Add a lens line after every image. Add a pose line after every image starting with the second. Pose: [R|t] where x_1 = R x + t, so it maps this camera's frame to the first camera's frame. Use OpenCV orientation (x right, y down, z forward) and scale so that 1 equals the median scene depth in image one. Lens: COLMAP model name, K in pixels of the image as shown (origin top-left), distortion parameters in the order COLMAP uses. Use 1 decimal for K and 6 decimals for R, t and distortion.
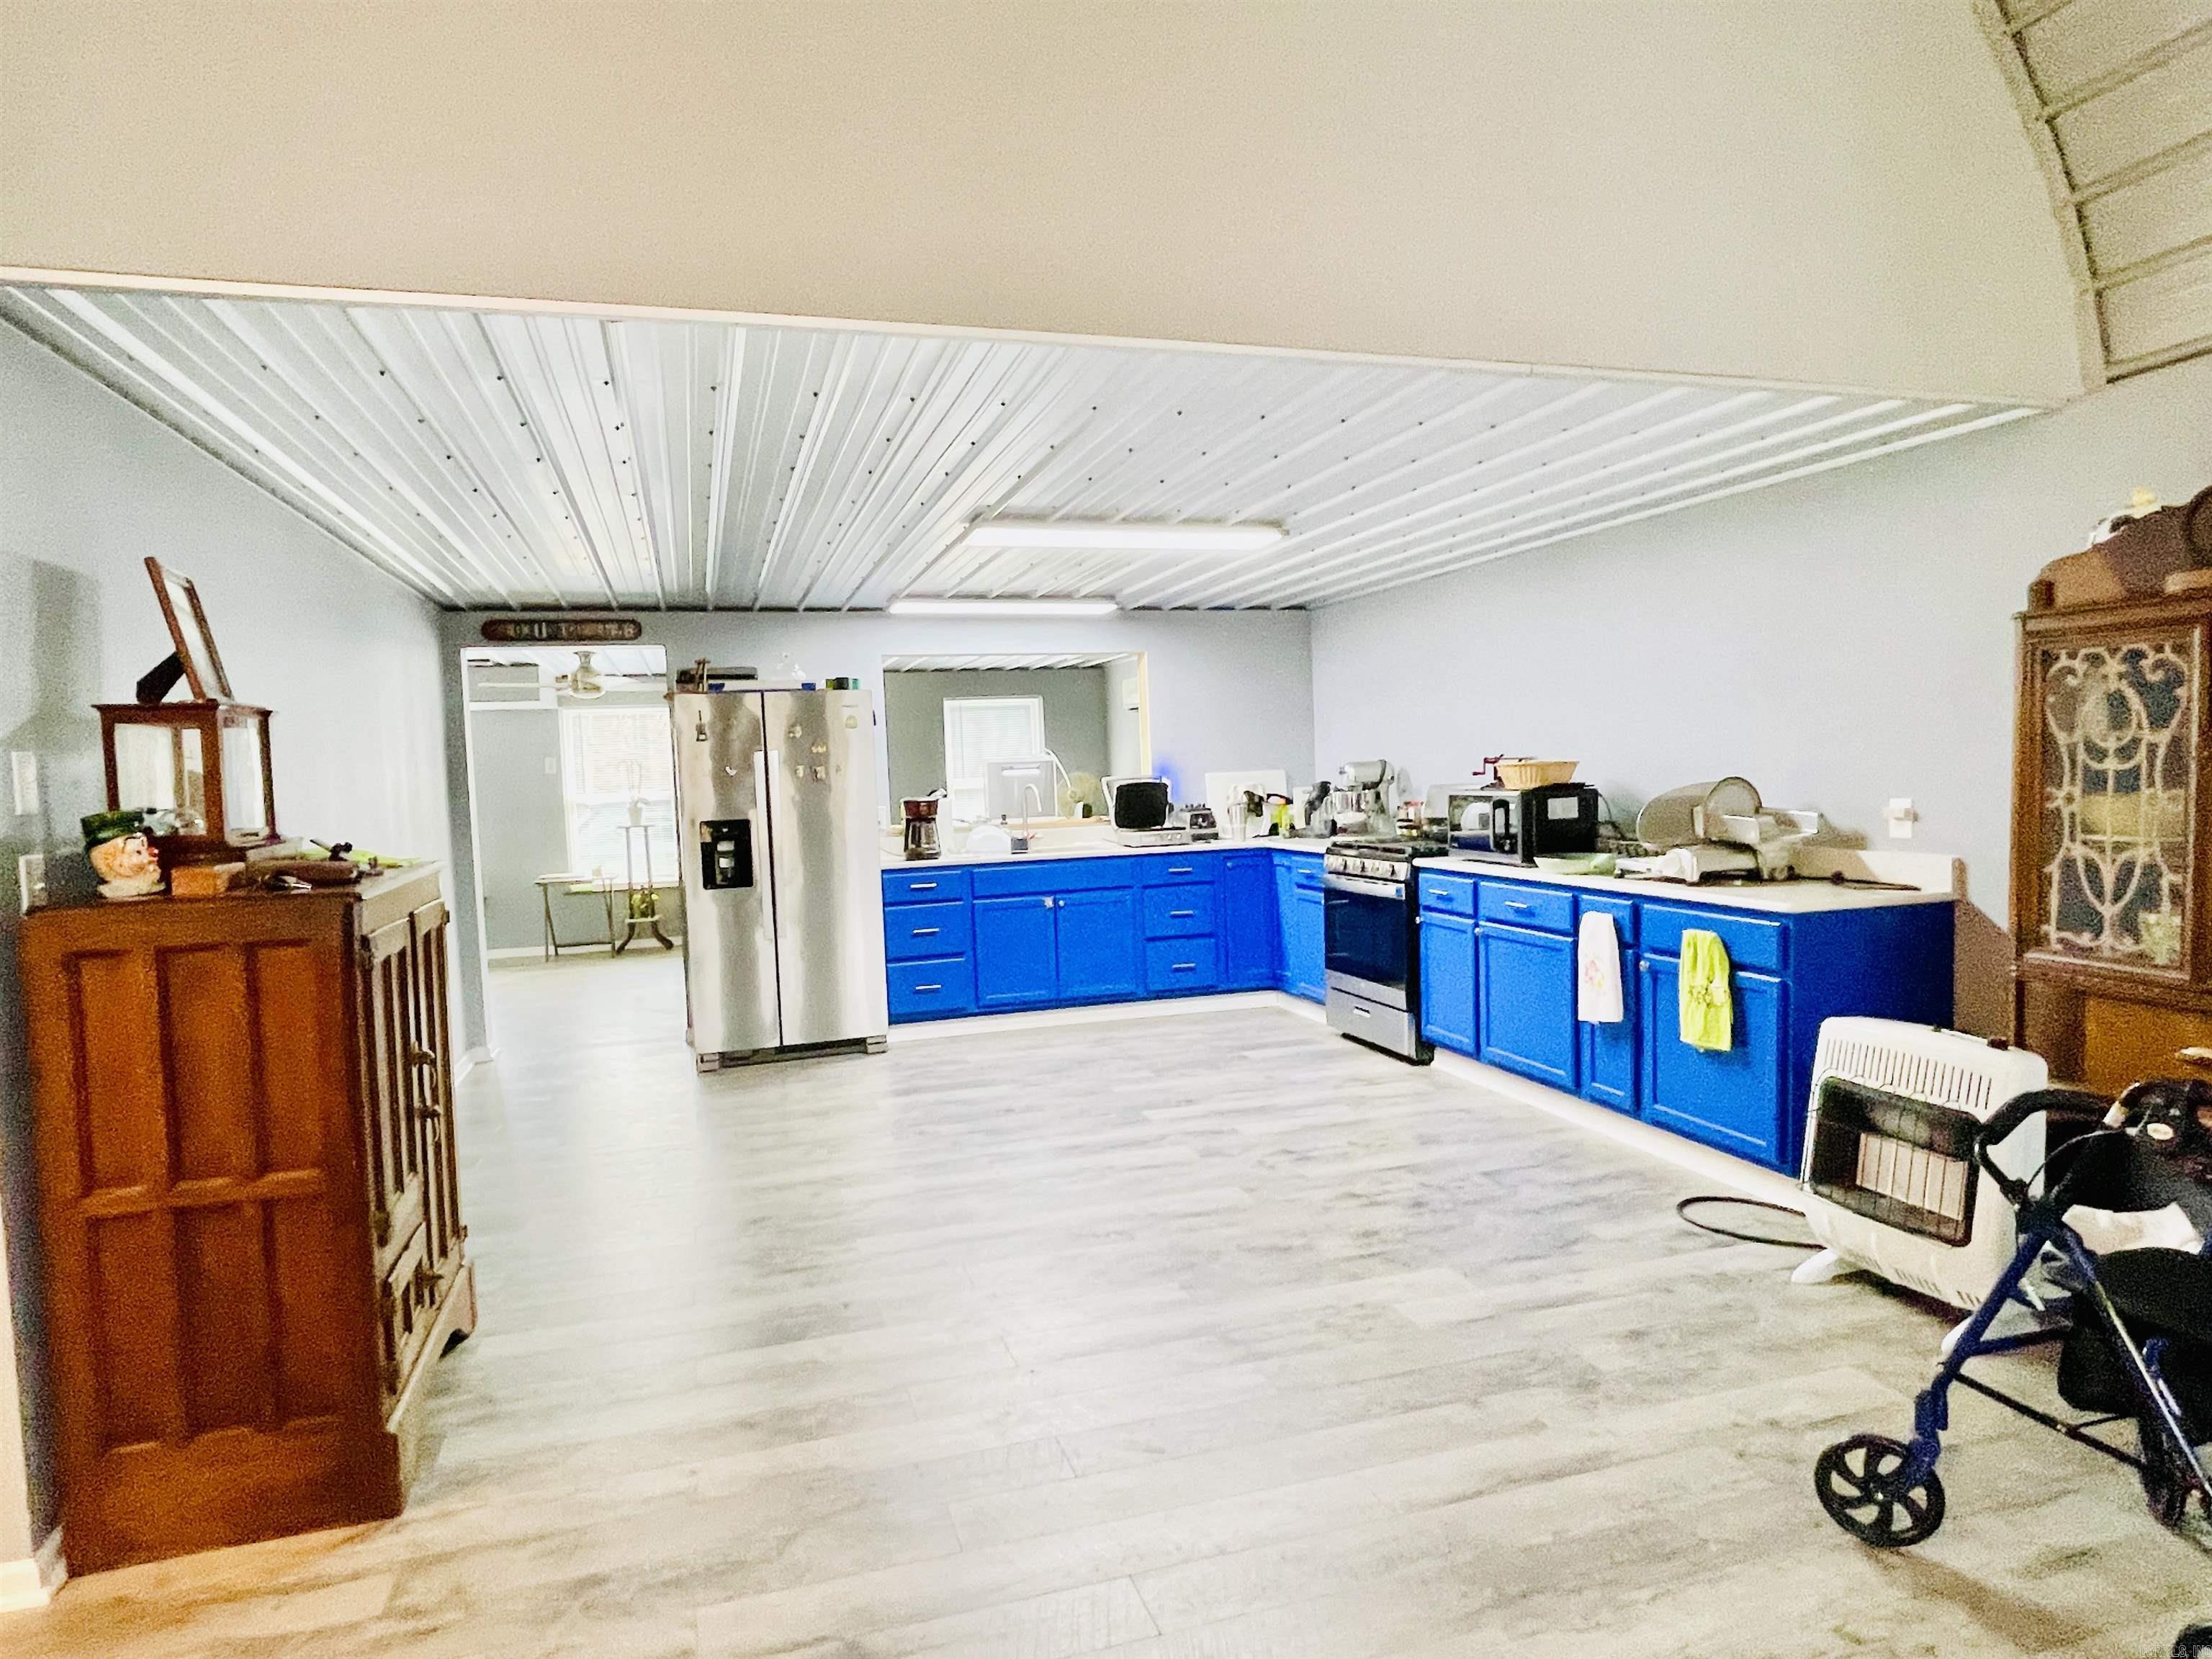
lens RADIAL K [[1285.2, 0, 1087.2], [0, 1285.2, 828.8], [0, 0, 1]] dist [-0.006864, -0.005167]
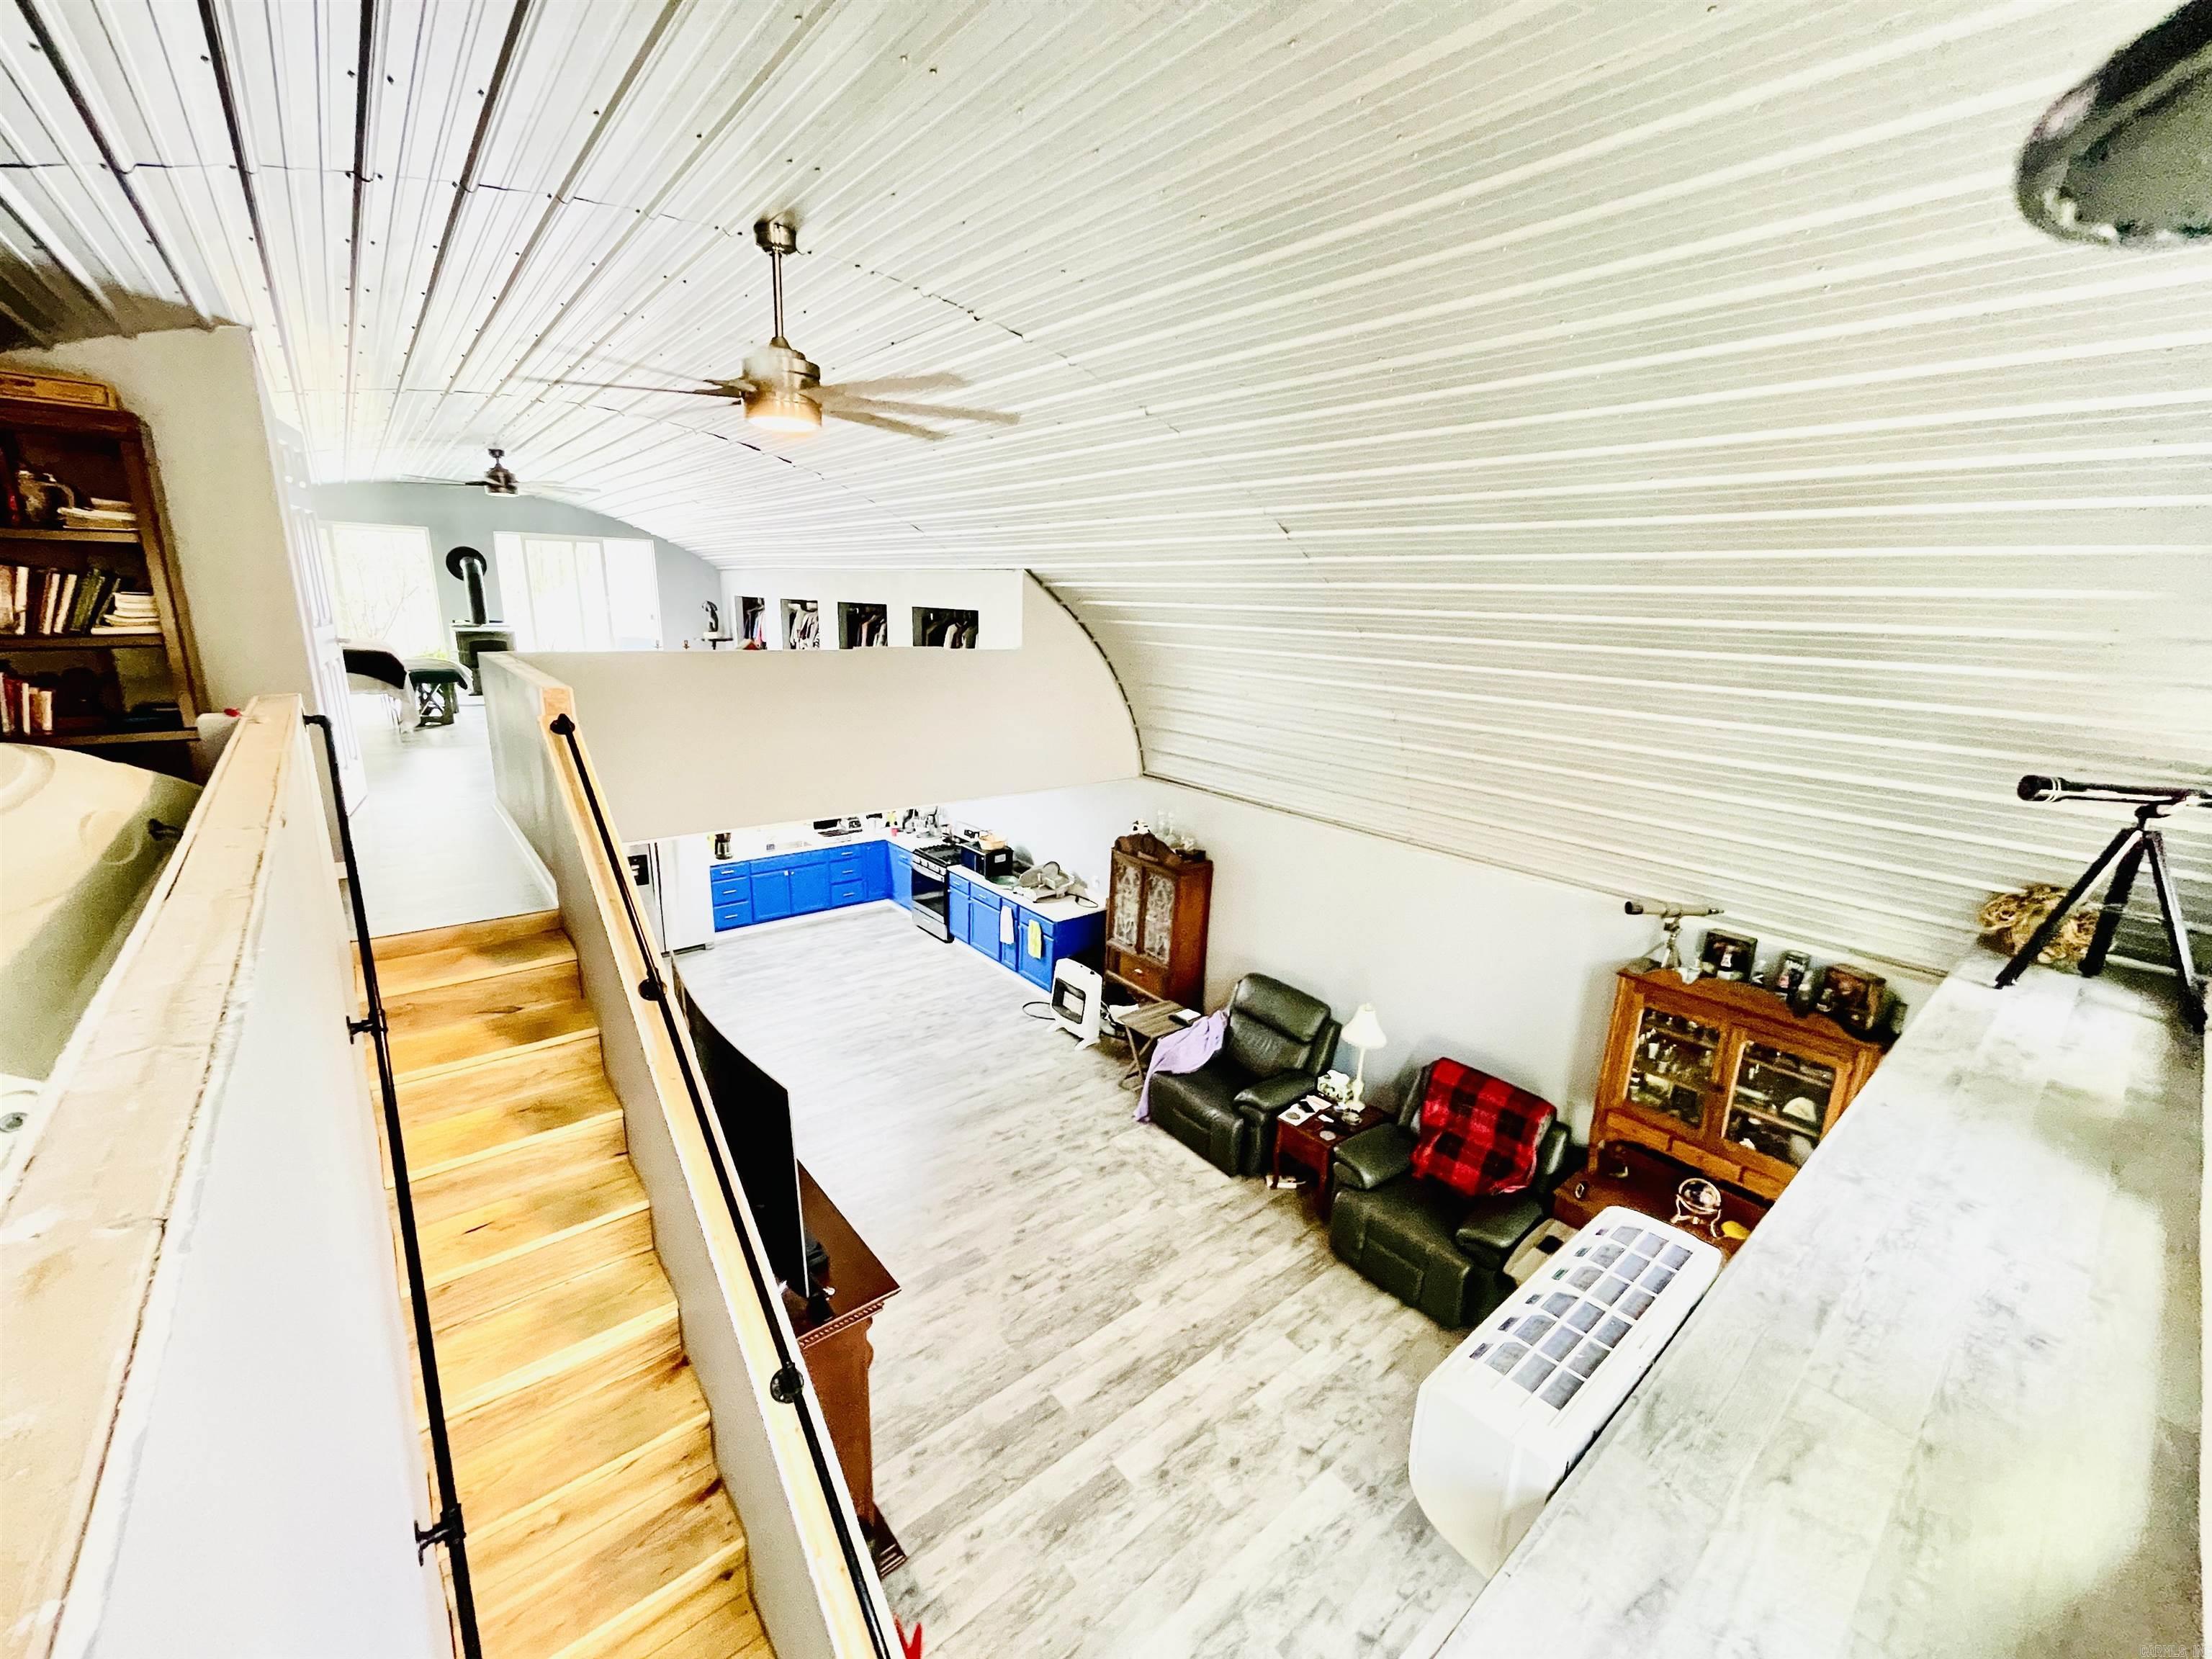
lens RADIAL K [[887.7, 0, 1112.8], [0, 887.7, 830.4], [0, 0, 1]] dist [-0.000056, 0.000063]
pose [[0.914417, -0.038244, 0.402964, -0.194542], [-0.046874, 0.978824, 0.199265, -0.520623], [-0.402051, -0.201099, 0.893260, -0.880177]]
